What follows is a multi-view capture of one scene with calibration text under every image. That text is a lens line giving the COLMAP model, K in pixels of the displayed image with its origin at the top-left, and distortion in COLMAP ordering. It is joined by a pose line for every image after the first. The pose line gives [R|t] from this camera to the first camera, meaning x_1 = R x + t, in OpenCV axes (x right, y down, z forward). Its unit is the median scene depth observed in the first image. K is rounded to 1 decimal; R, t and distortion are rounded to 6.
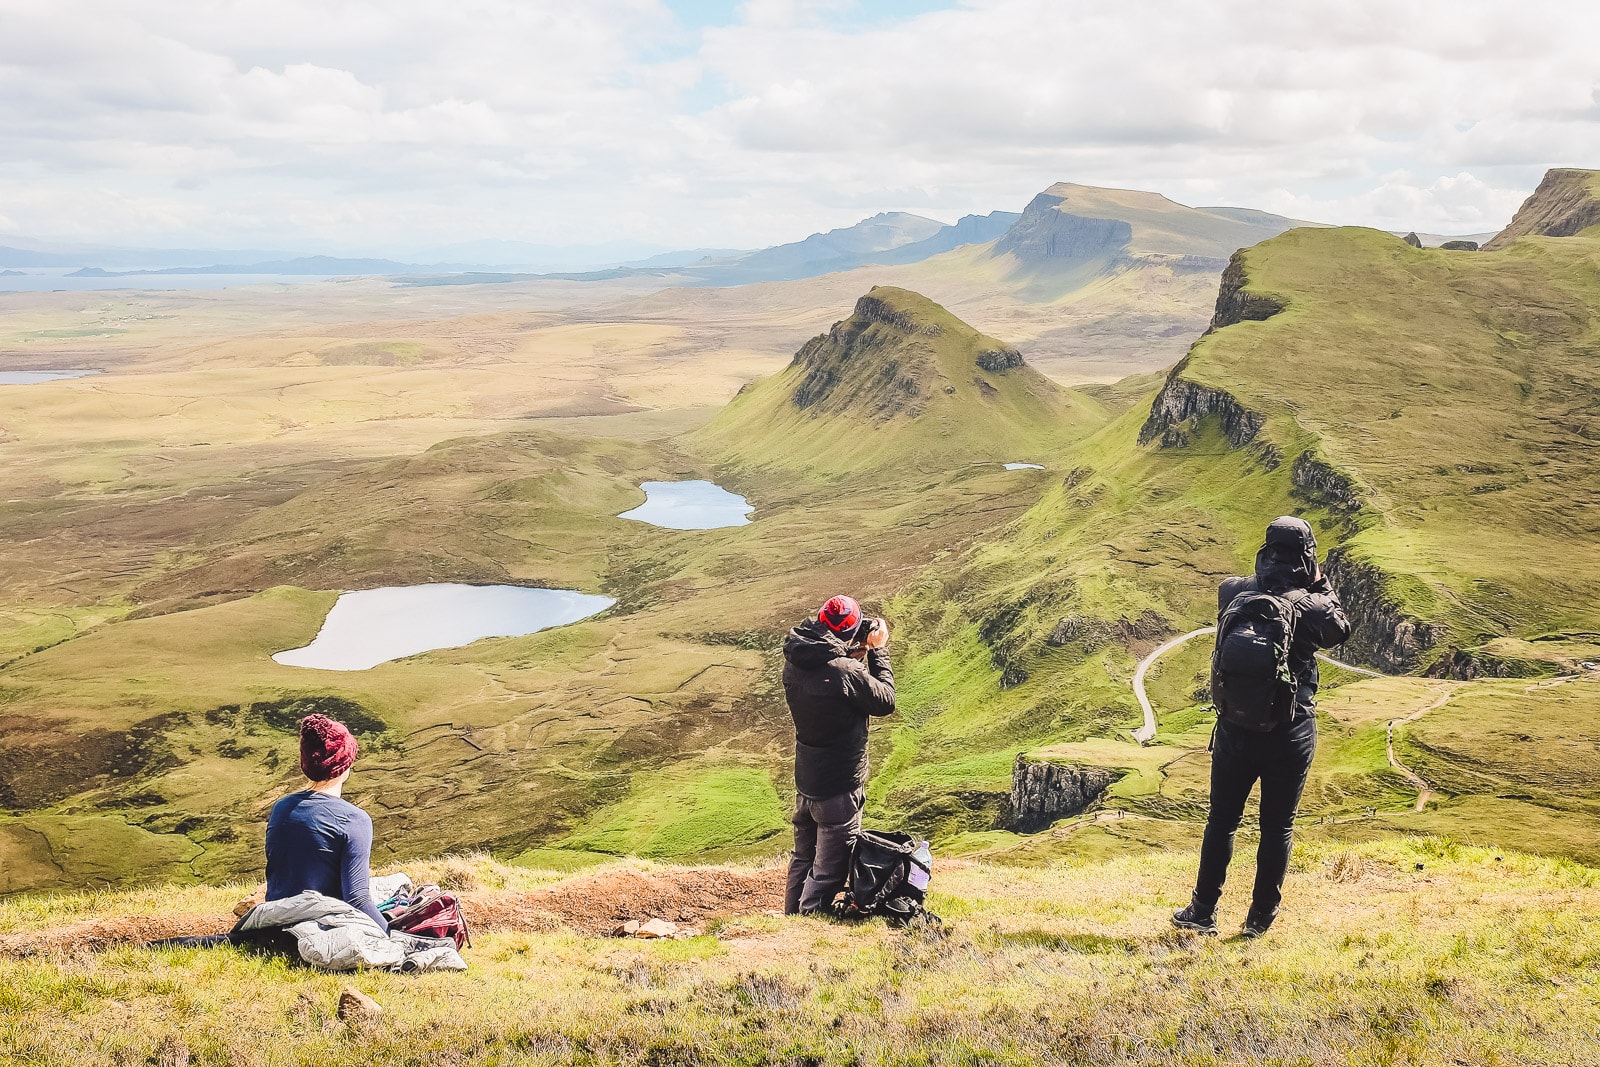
lens RADIAL K [[1565.4, 0, 812.6], [0, 1565.4, 540.3], [0, 0, 1]] dist [-0.007793, 0.000000]
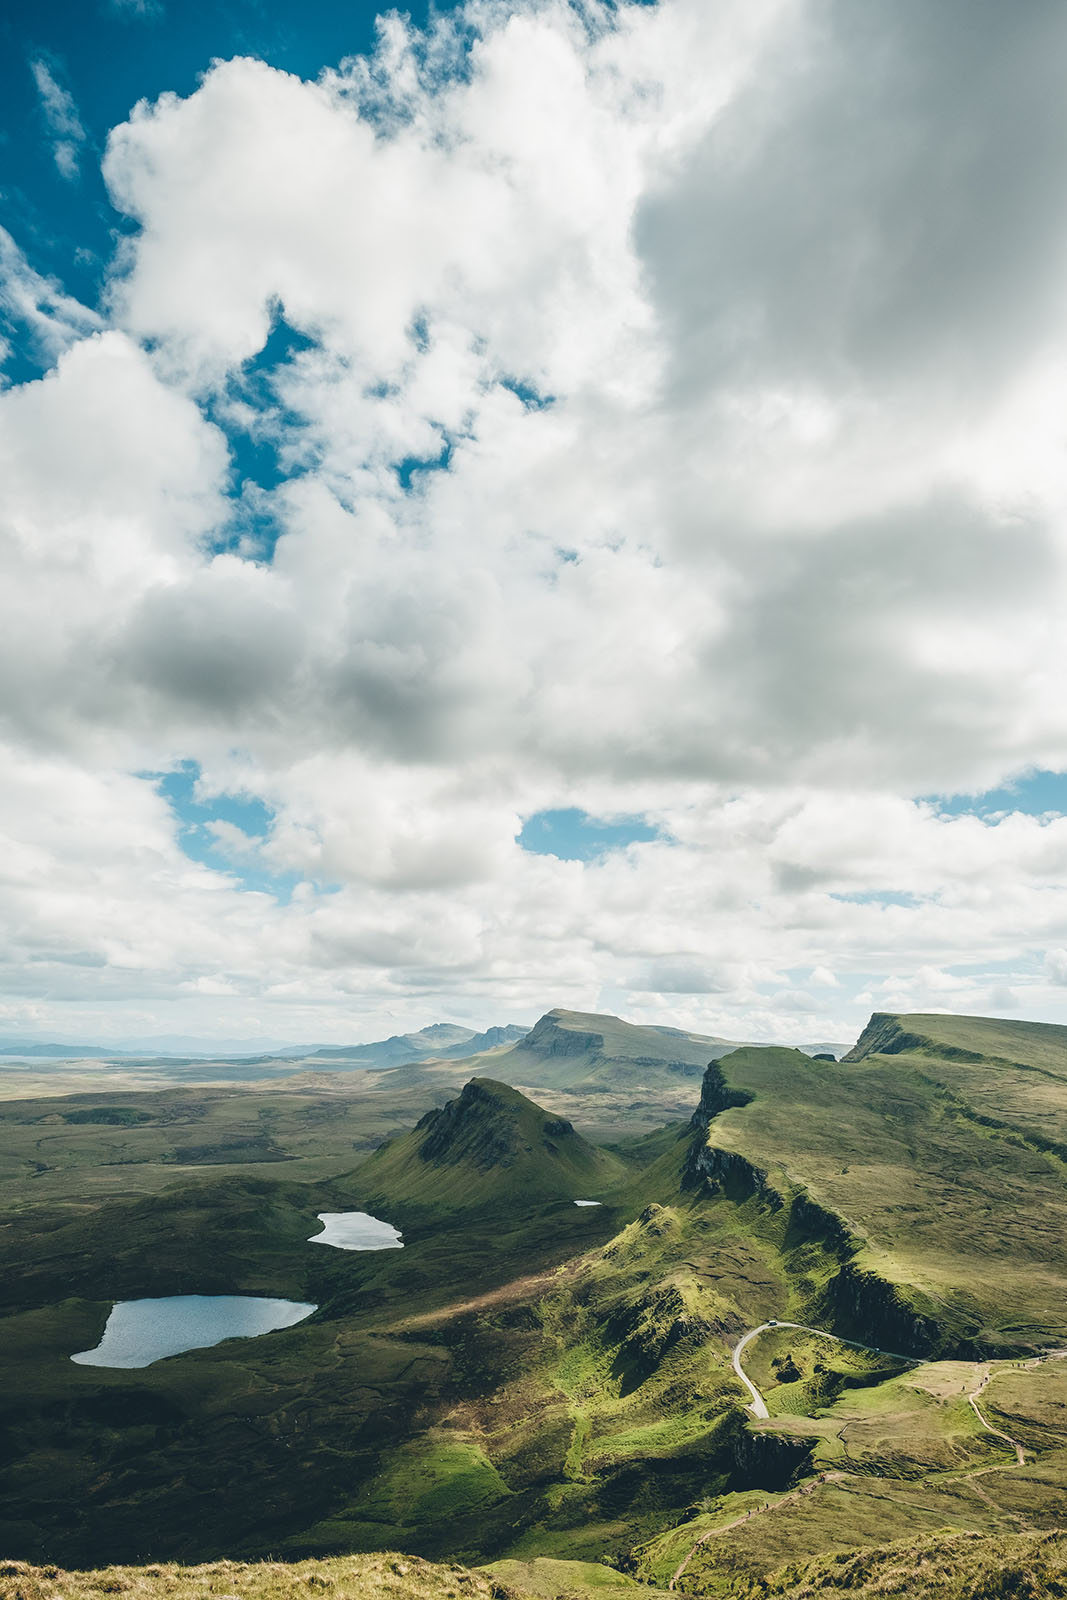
lens RADIAL K [[990.2, 0, 529.2], [0, 990.2, 799.9], [0, 0, 1]] dist [-0.008674, 0.006333]
pose [[0.990101, 0.051330, 0.130634, -0.098202], [0.007578, 0.909820, -0.414935, -0.007907], [-0.140152, 0.411818, 0.900424, -0.025779]]
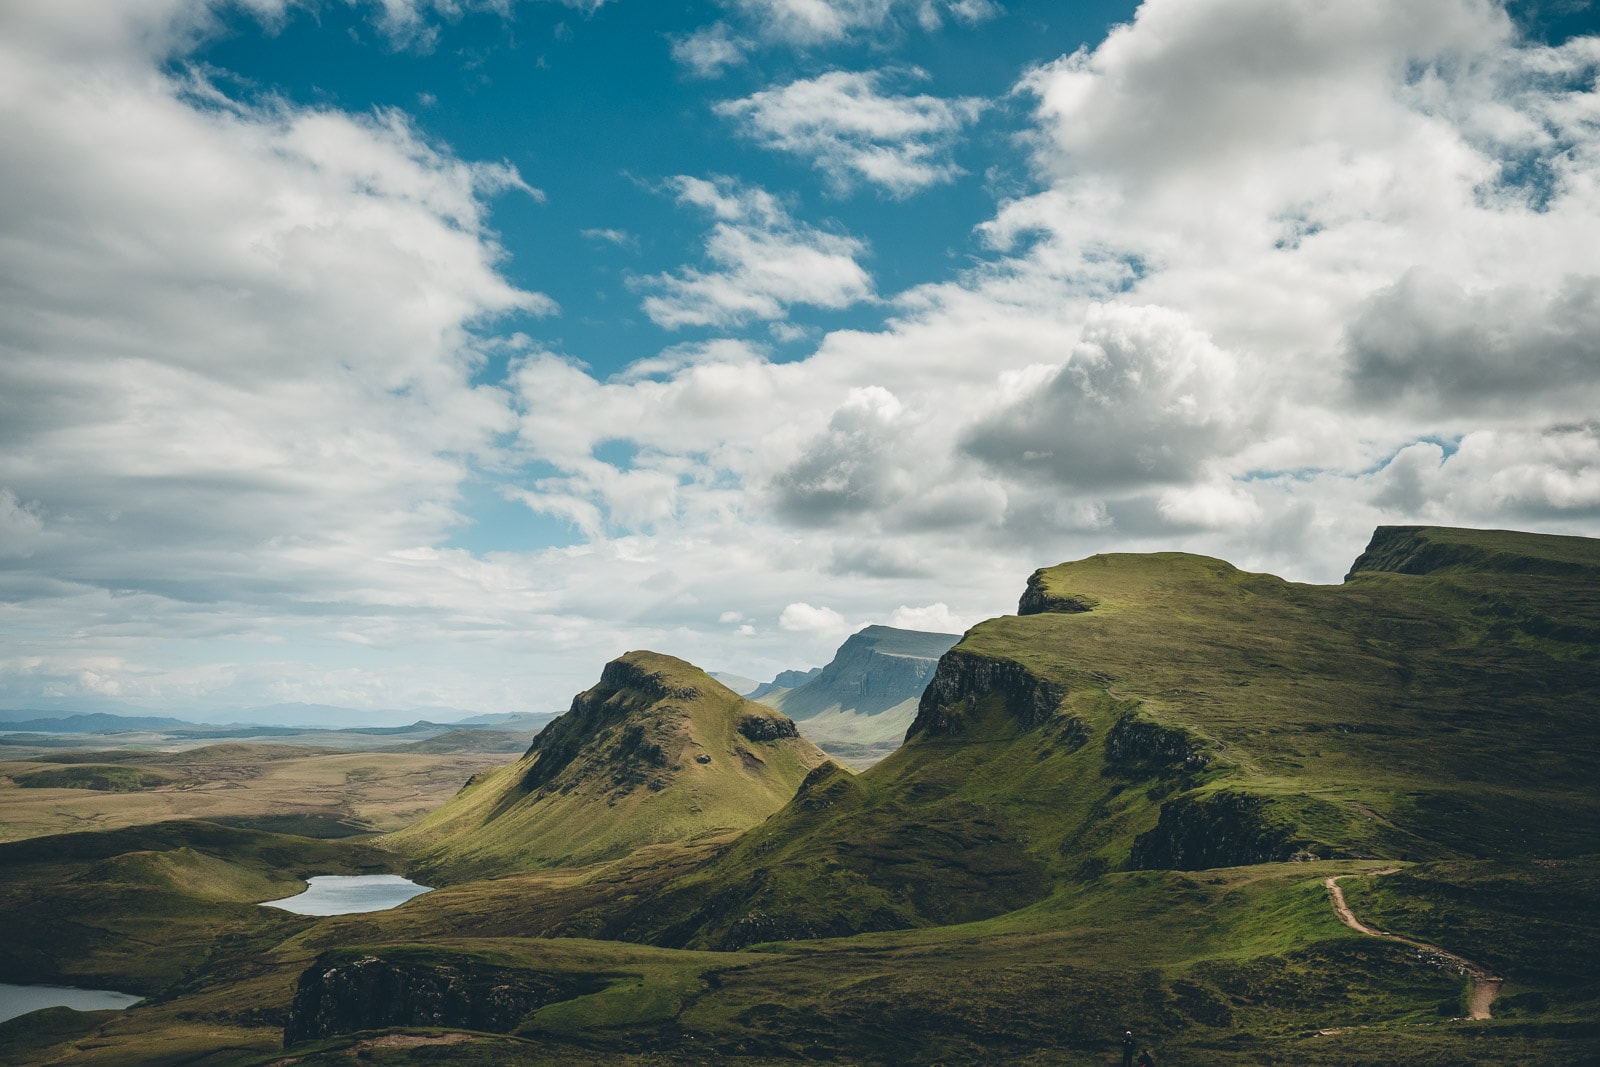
lens RADIAL K [[1620.4, 0, 794.6], [0, 1620.4, 529.3], [0, 0, 1]] dist [-0.001928, 0.000000]
pose [[0.995176, 0.021402, 0.095739, 0.089542], [0.007891, 0.955287, -0.295575, 0.069242], [-0.097784, 0.294905, 0.950510, 0.274416]]
